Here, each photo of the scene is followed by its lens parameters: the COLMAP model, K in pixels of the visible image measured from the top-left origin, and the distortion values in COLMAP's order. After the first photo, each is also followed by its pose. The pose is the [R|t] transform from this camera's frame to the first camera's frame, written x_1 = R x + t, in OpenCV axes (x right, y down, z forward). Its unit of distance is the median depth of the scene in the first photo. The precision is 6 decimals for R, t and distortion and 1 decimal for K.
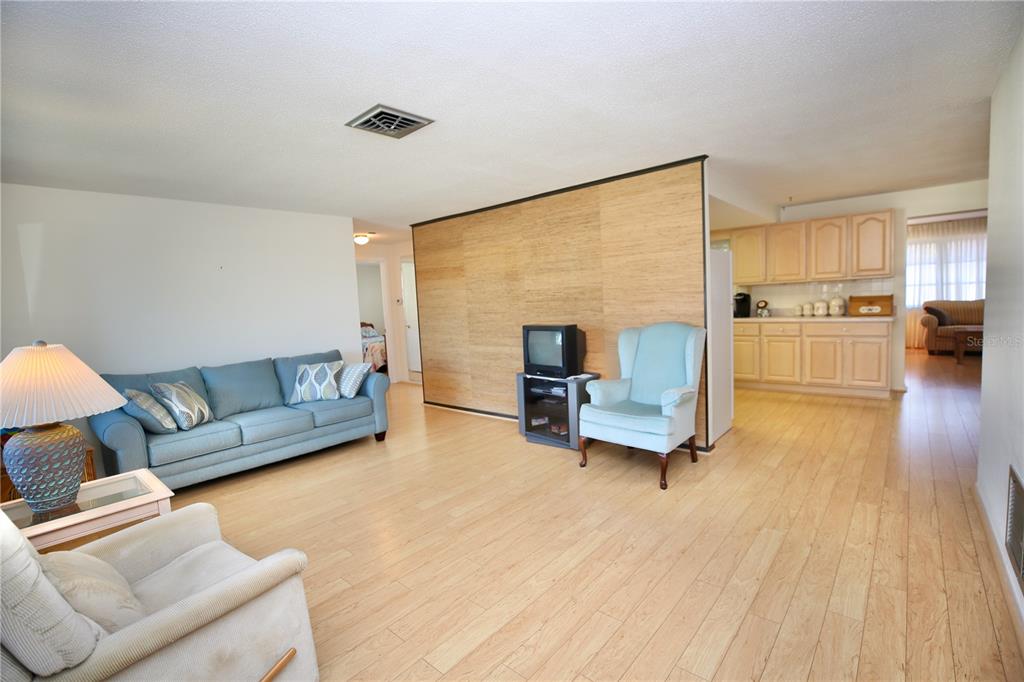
lens RADIAL K [[457.9, 0, 514.2], [0, 457.9, 342.8], [0, 0, 1]] dist [-0.029806, 0.001449]
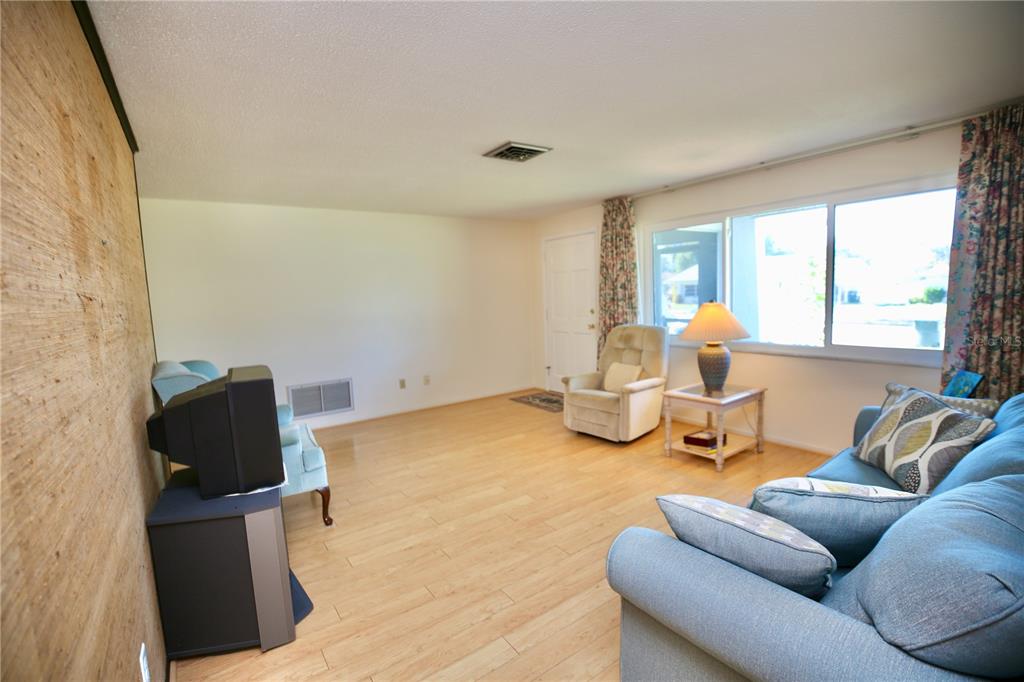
lens RADIAL K [[457.9, 0, 513.0], [0, 457.9, 342.5], [0, 0, 1]] dist [-0.029806, 0.001449]
pose [[-0.968313, 0.073094, 0.238803, -0.427038], [0.116824, 0.977712, 0.174445, -0.161283], [-0.220729, 0.196815, -0.955271, 1.851923]]
